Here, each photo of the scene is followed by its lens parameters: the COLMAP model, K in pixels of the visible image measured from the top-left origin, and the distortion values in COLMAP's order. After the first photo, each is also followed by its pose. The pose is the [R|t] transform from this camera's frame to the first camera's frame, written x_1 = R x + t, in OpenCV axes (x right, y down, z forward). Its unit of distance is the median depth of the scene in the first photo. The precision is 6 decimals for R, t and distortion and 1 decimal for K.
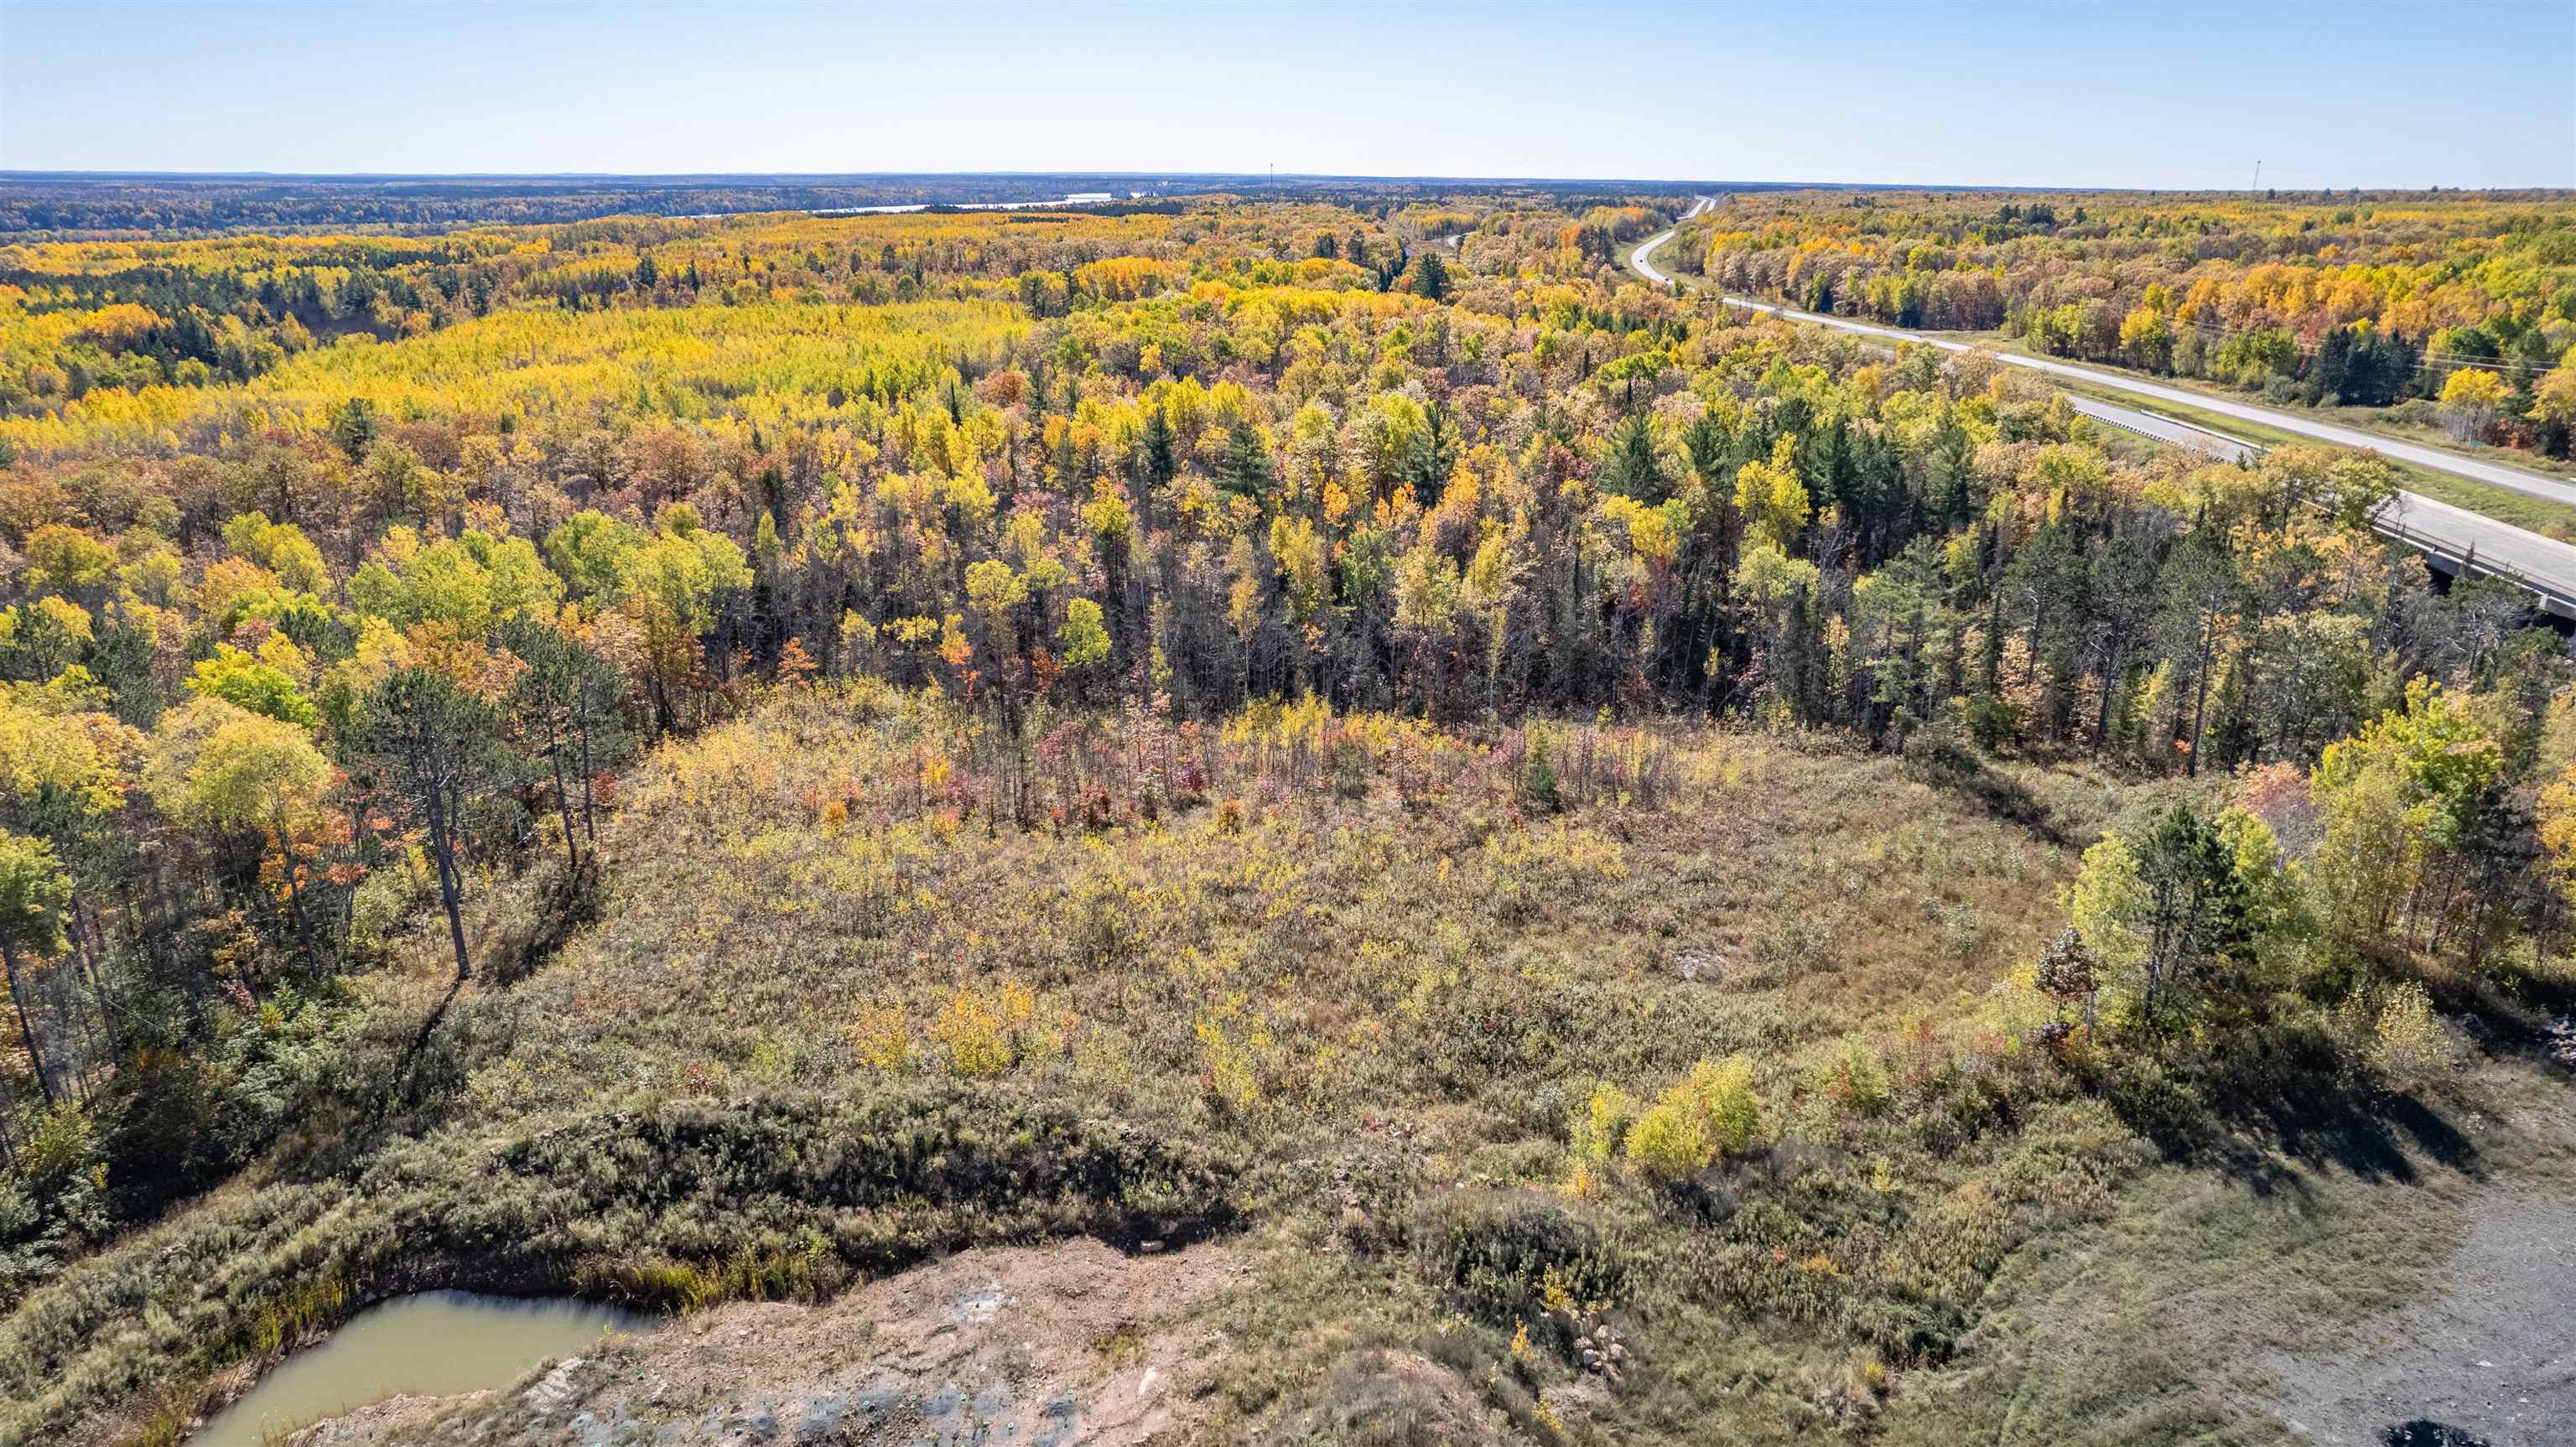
lens RADIAL K [[1531.7, 0, 1288.0], [0, 1531.7, 723.5], [0, 0, 1]] dist [-0.037741, -0.000035]
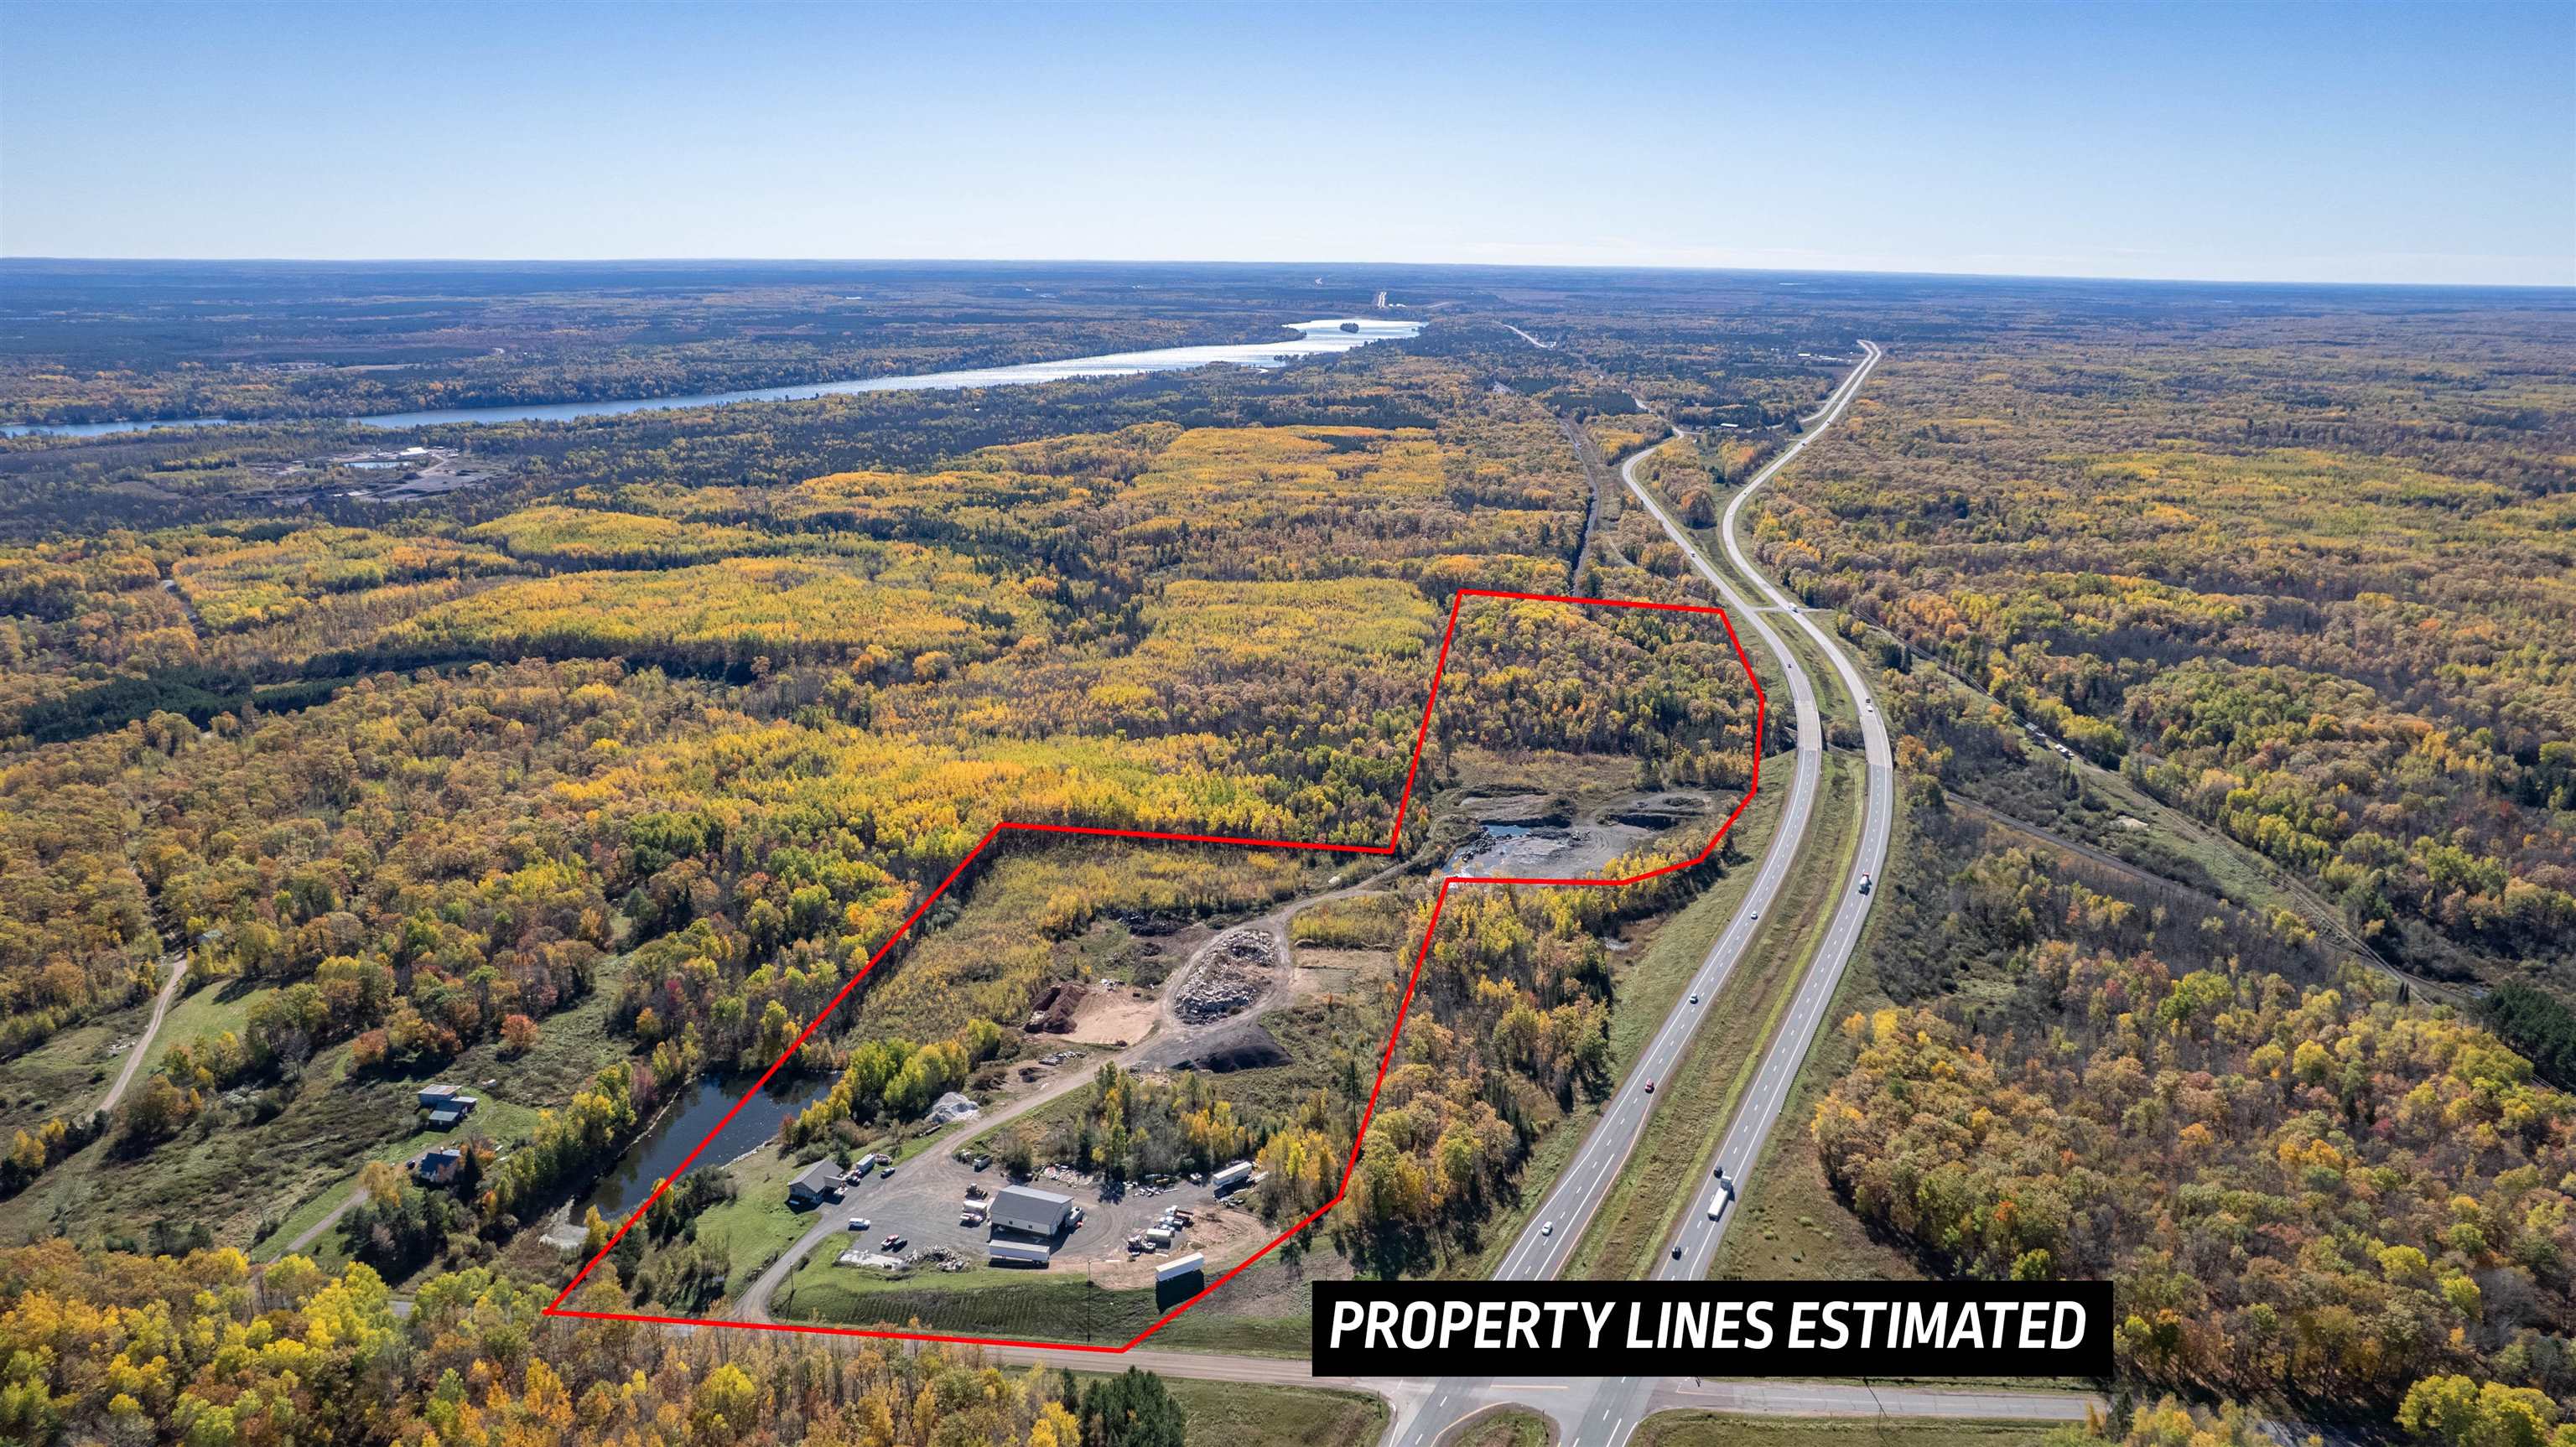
lens RADIAL K [[1531.7, 0, 1288.0], [0, 1531.7, 723.5], [0, 0, 1]] dist [-0.037741, -0.000035]
pose [[0.991956, 0.036450, -0.121221, -0.226748], [-0.043200, 0.997631, -0.053528, 0.201359], [0.118983, 0.058334, 0.991181, -4.029393]]
